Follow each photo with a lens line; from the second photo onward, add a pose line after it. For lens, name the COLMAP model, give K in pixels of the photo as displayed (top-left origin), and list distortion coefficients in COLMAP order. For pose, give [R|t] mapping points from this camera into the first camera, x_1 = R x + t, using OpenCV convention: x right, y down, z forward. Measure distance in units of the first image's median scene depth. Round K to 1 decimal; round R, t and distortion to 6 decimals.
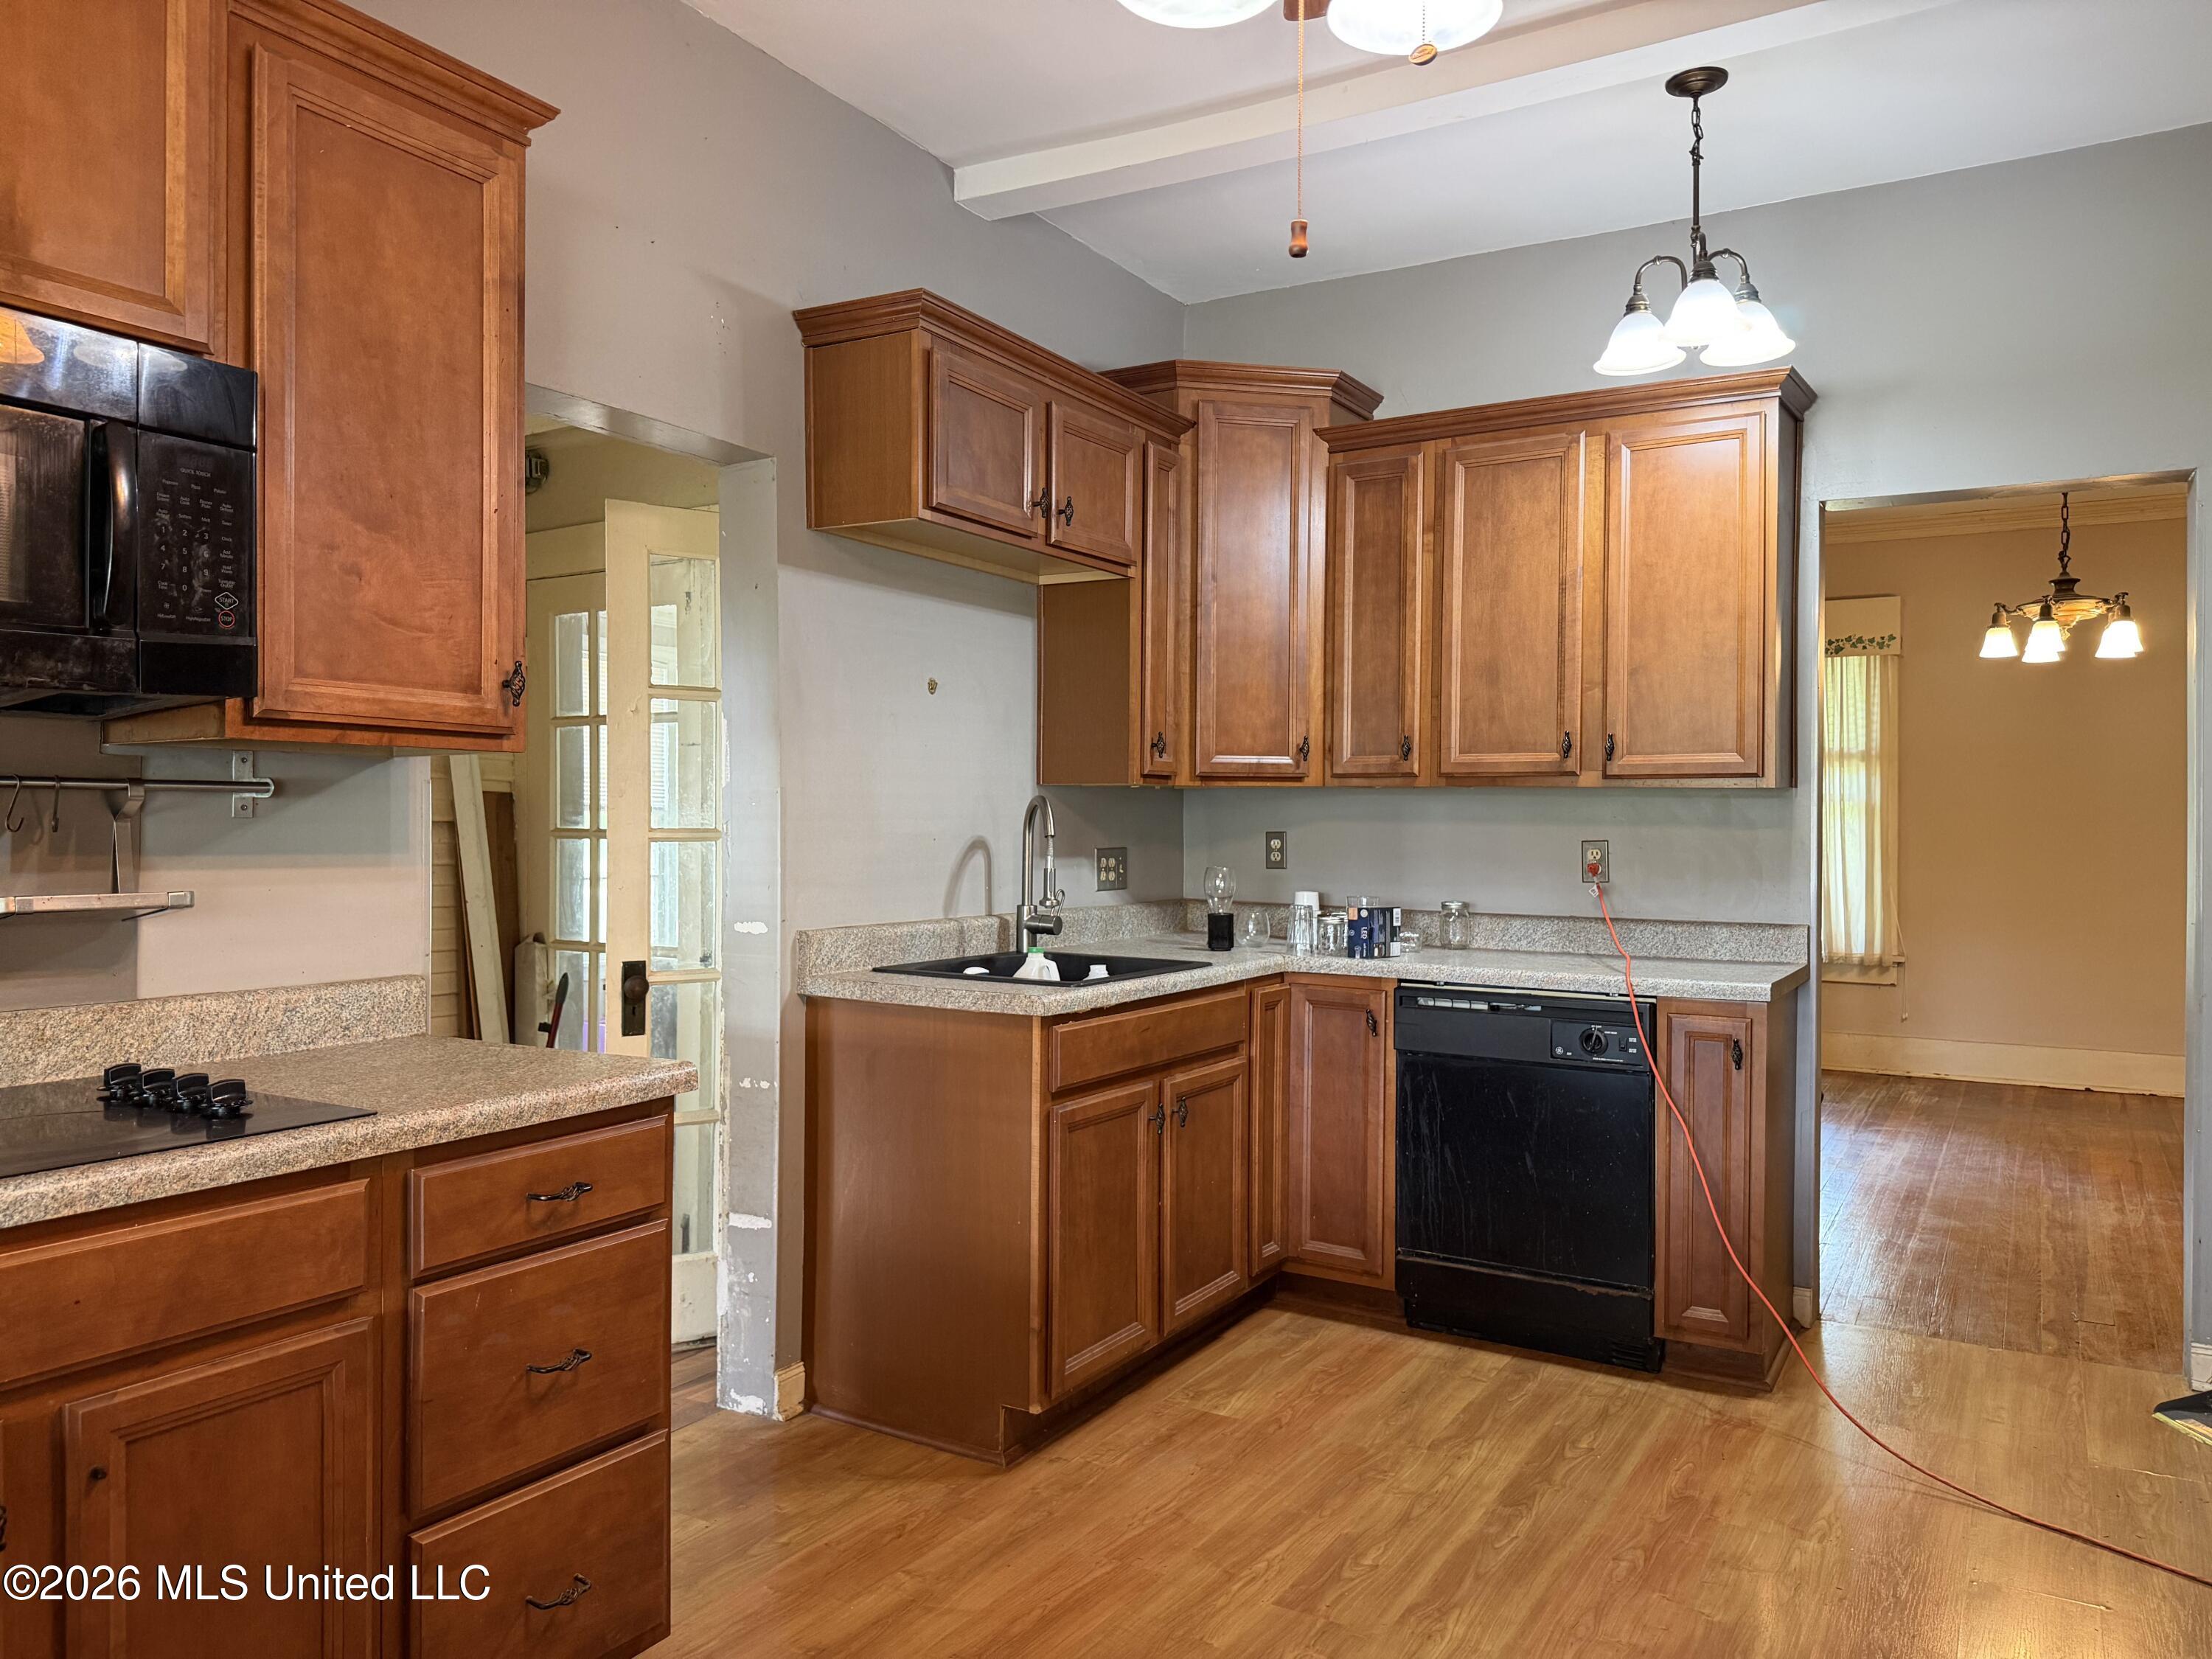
lens RADIAL K [[1556.5, 0, 1092.1], [0, 1556.5, 815.7], [0, 0, 1]] dist [0.033930, -0.043299]
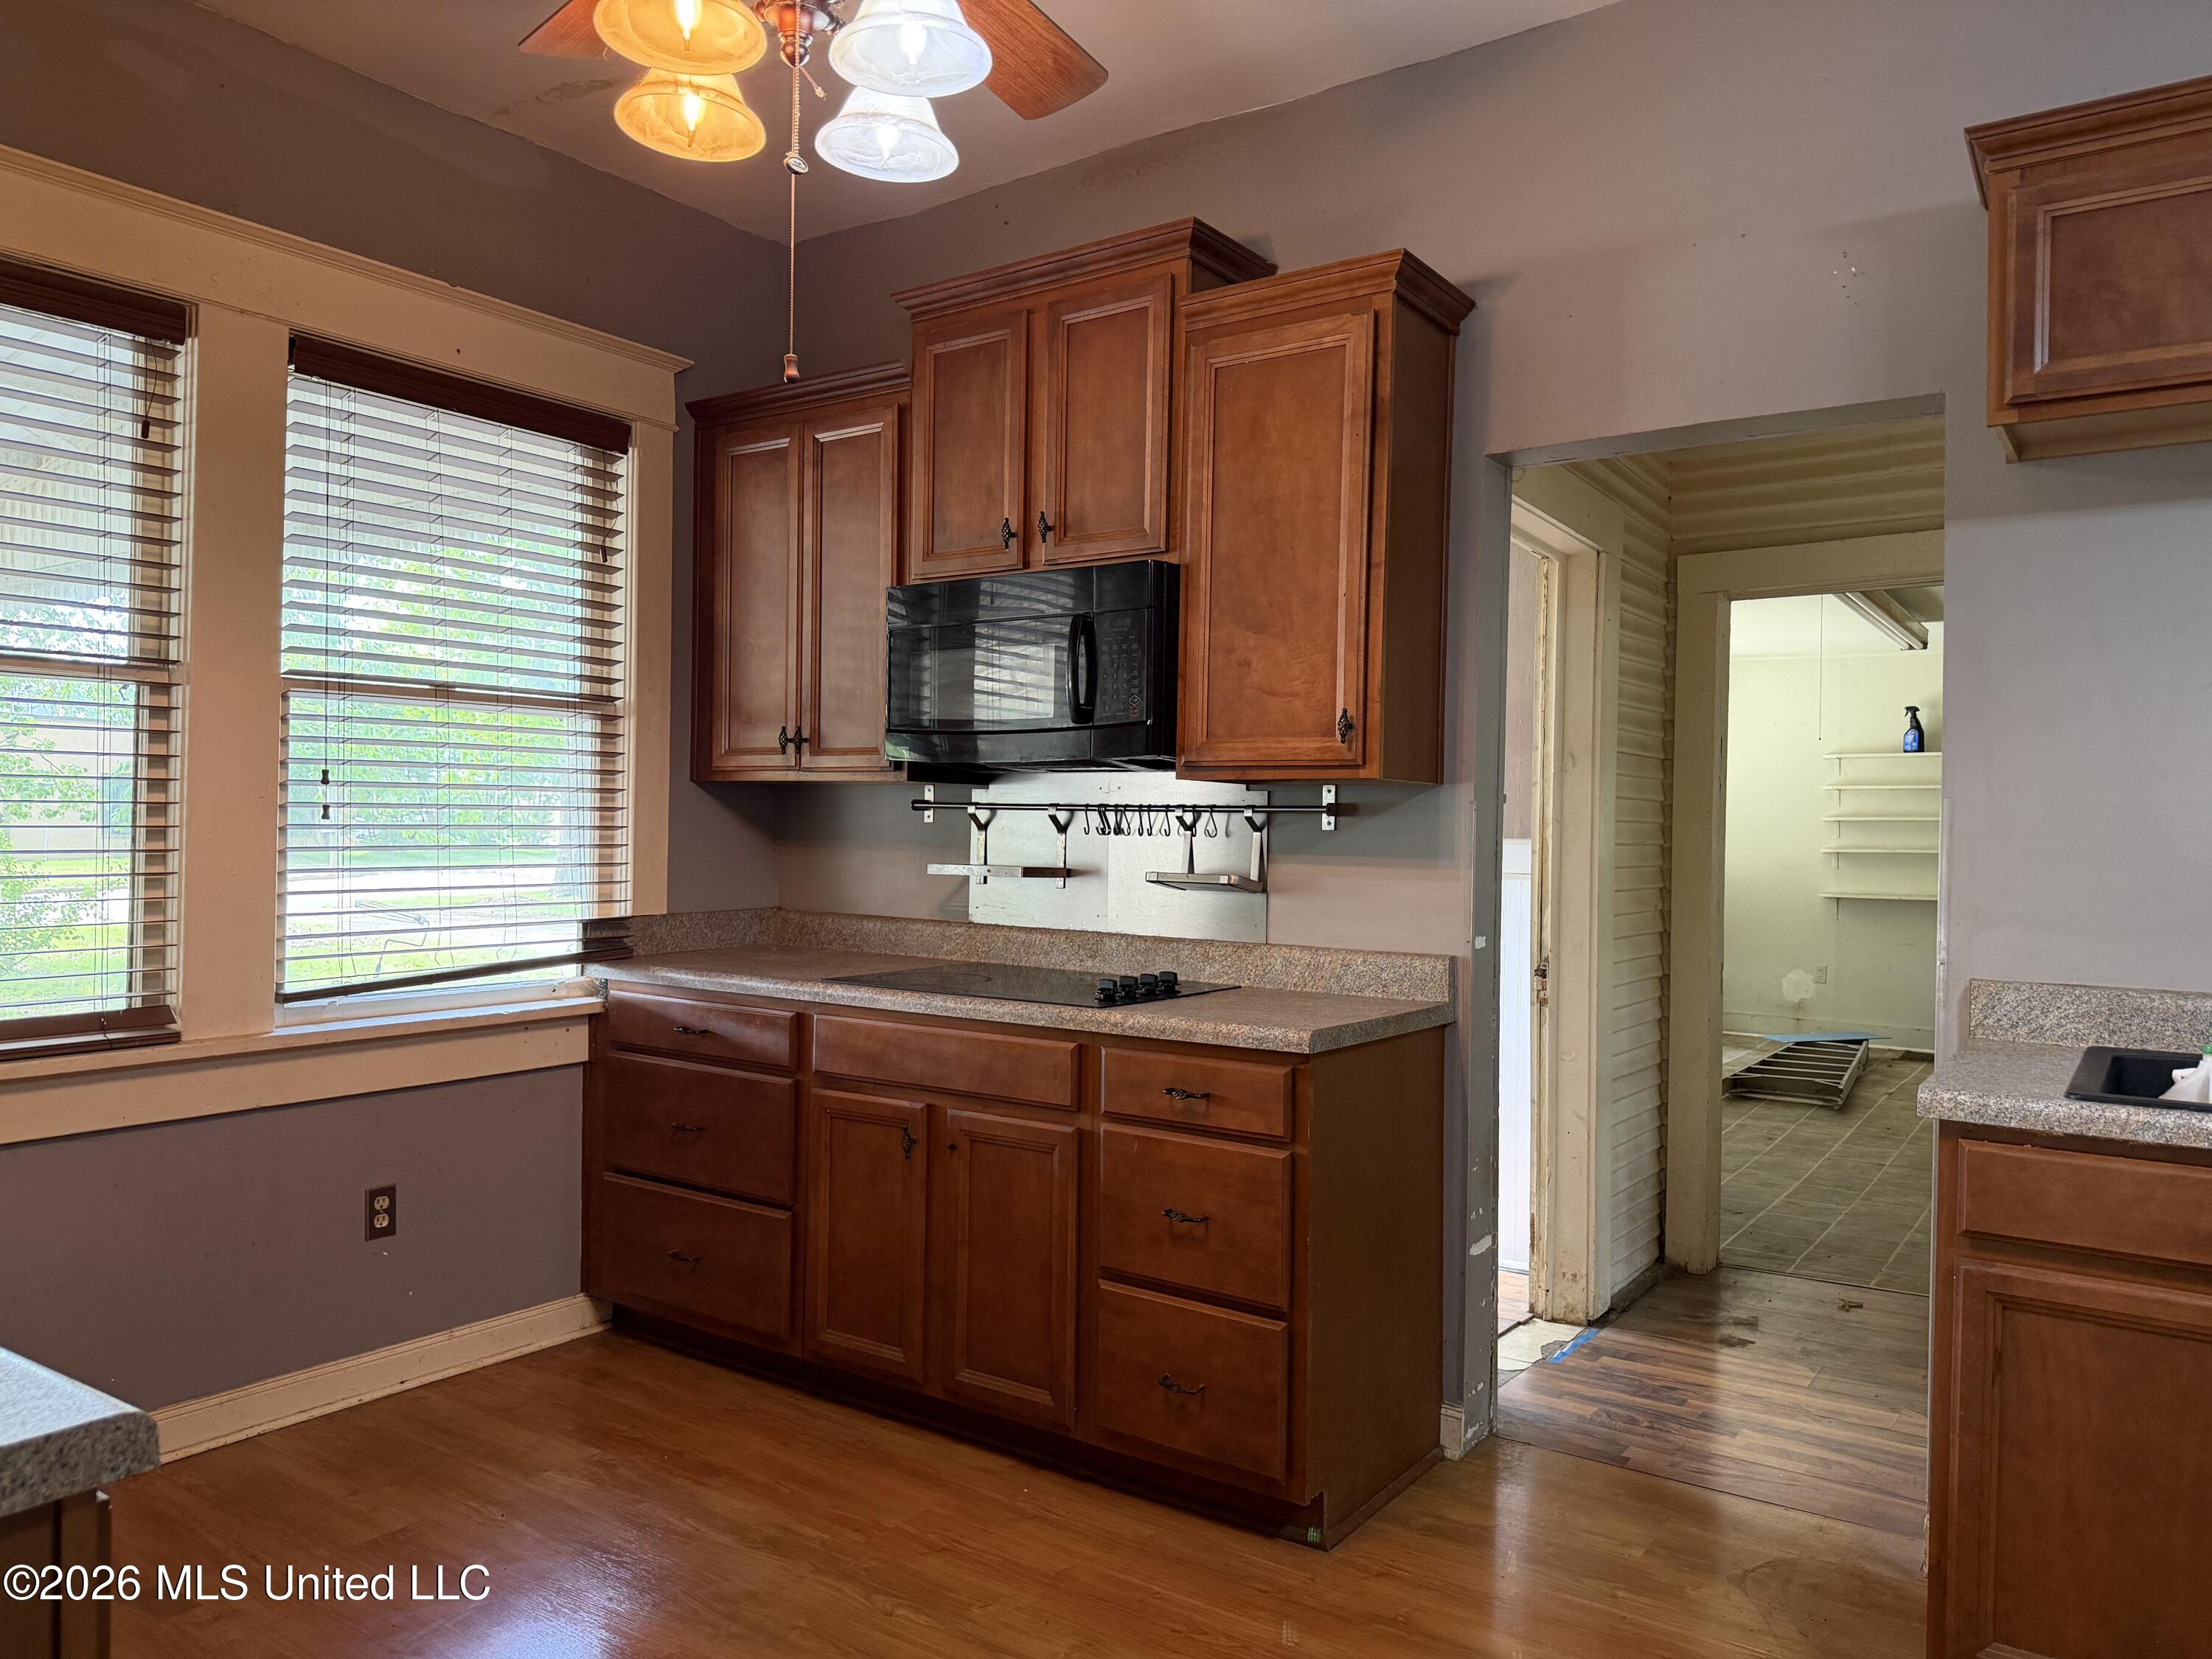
lens RADIAL K [[1556.5, 0, 1099.2], [0, 1556.5, 834.6], [0, 0, 1]] dist [0.033930, -0.043299]
pose [[-0.091886, -0.002153, -0.995767, 0.556826], [-0.009648, 0.999953, -0.001272, 0.005284], [0.995723, 0.009490, -0.091903, 0.549254]]
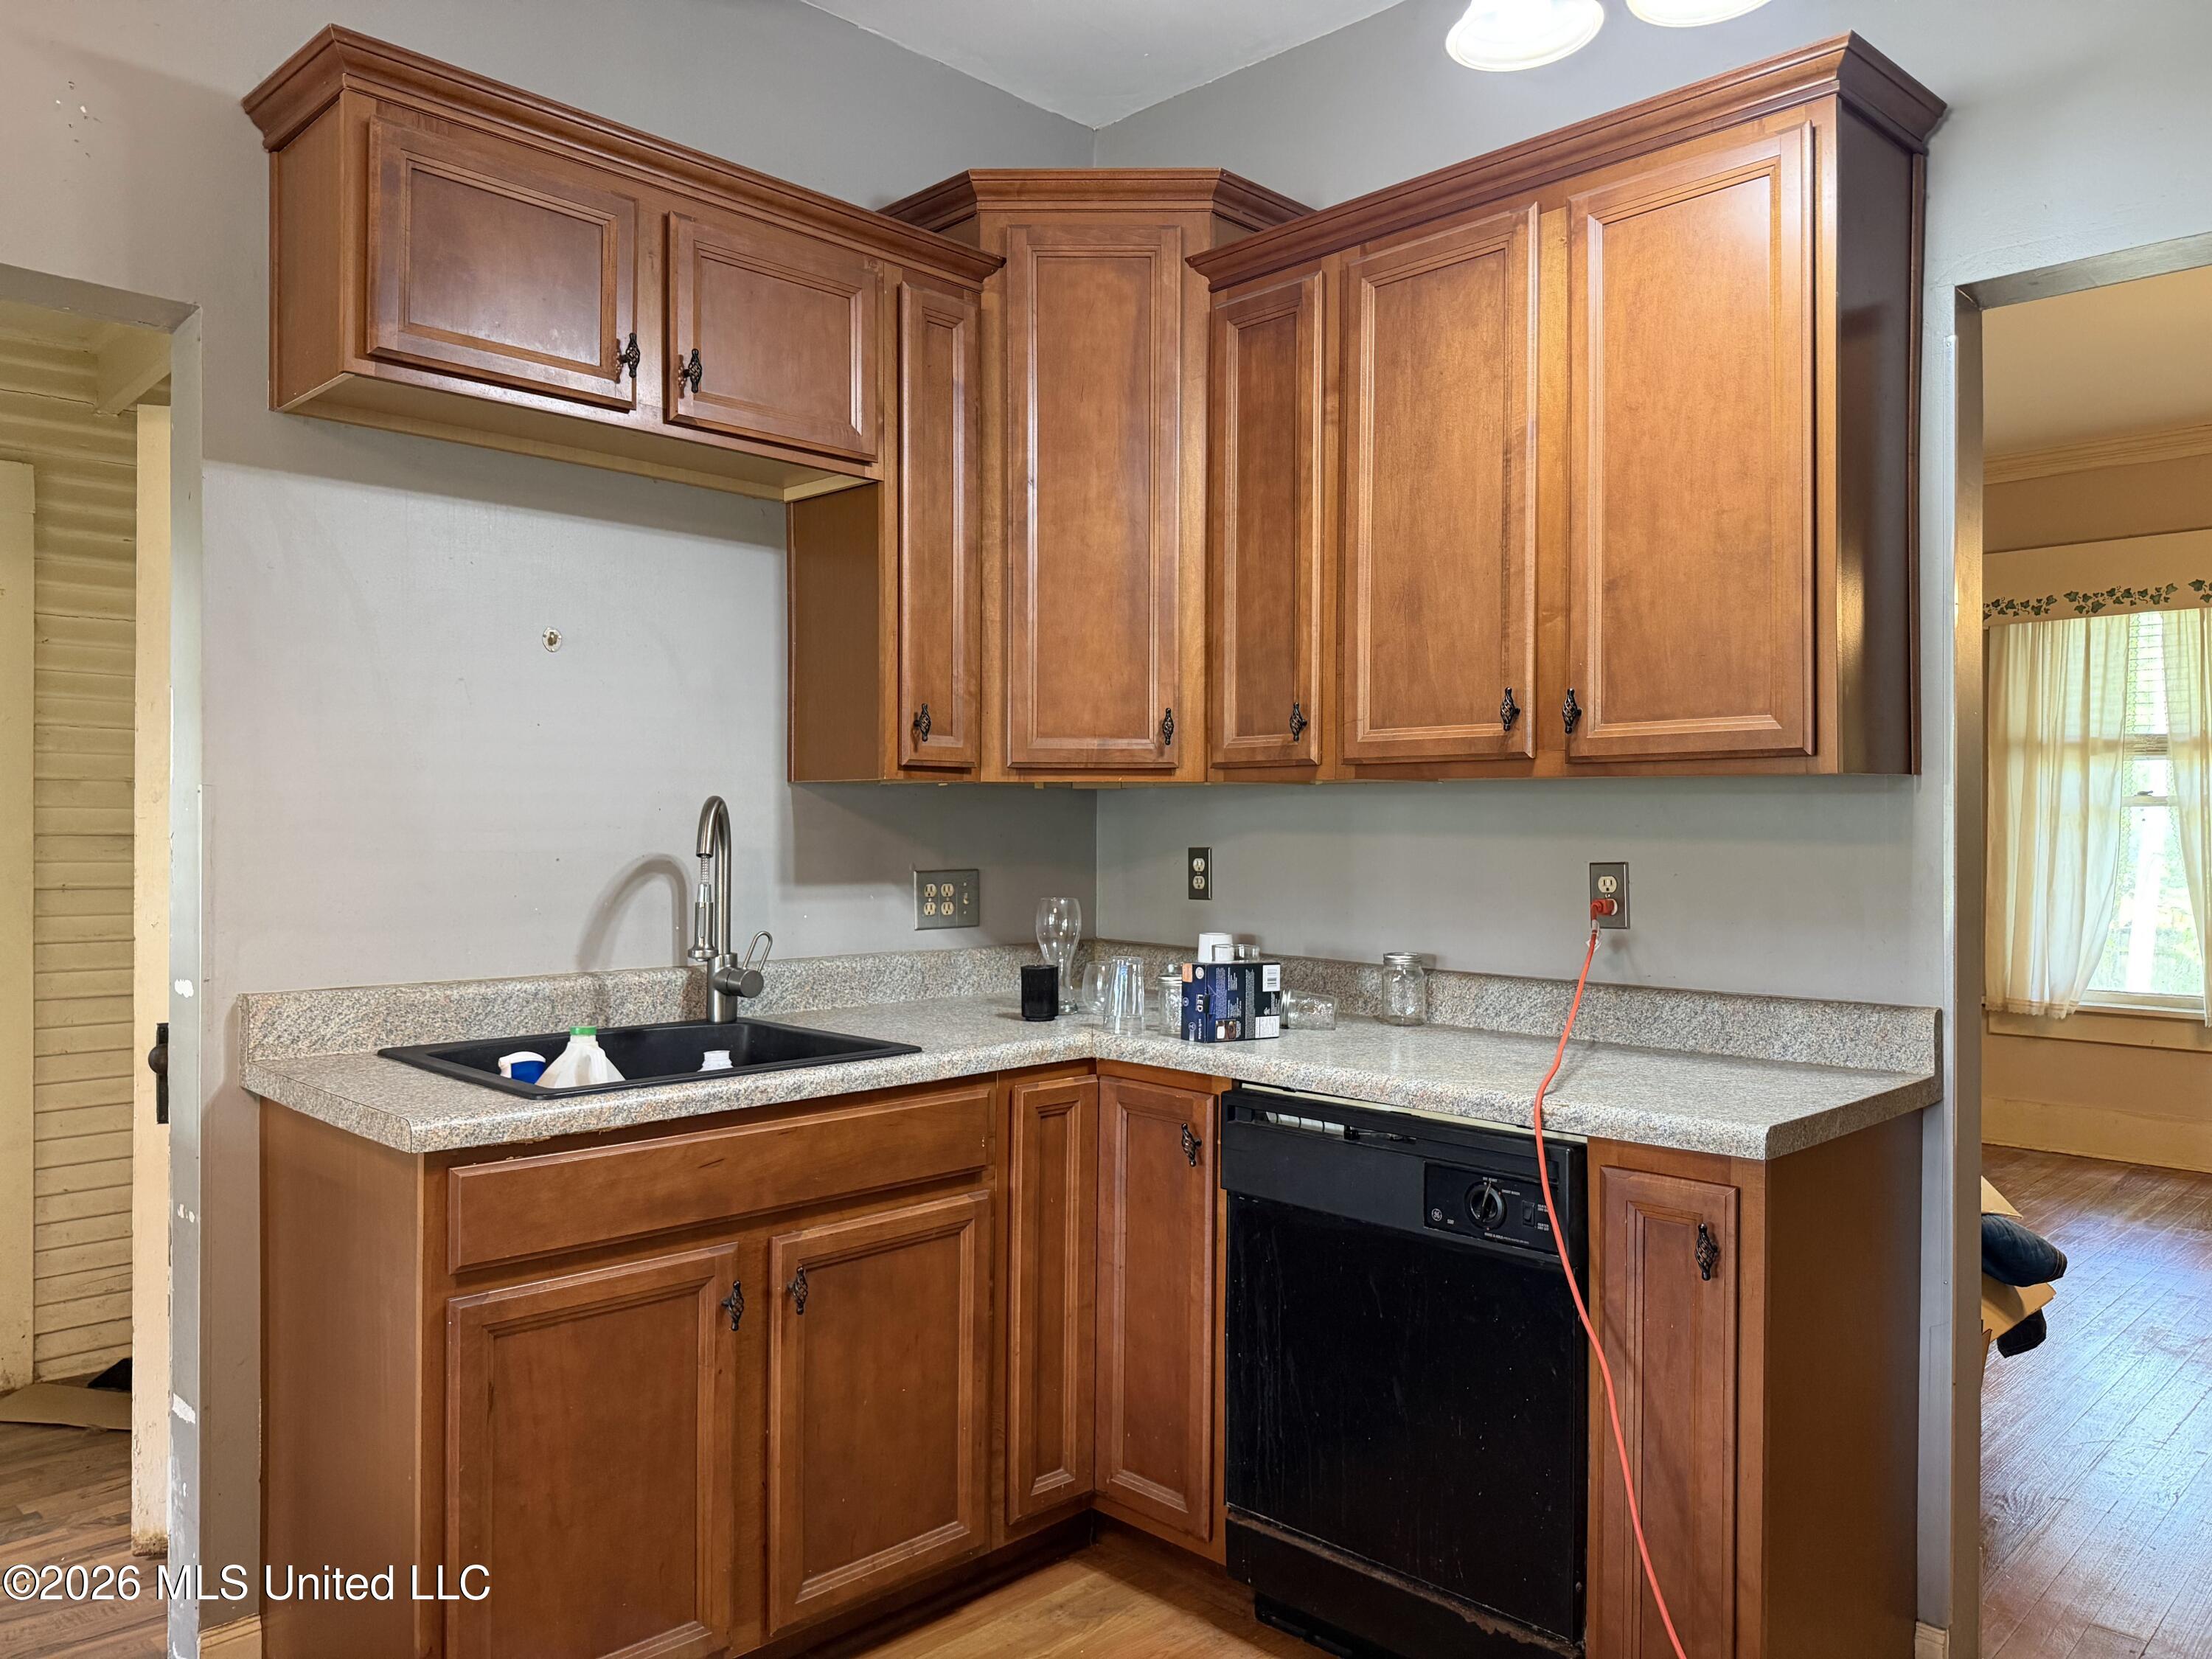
lens RADIAL K [[1556.5, 0, 1120.2], [0, 1556.5, 819.7], [0, 0, 1]] dist [0.033930, -0.043299]
pose [[0.974170, -0.003444, -0.225790, 0.297027], [0.002375, 0.999985, -0.005005, 0.001292], [0.225804, 0.004339, 0.974163, 0.364192]]
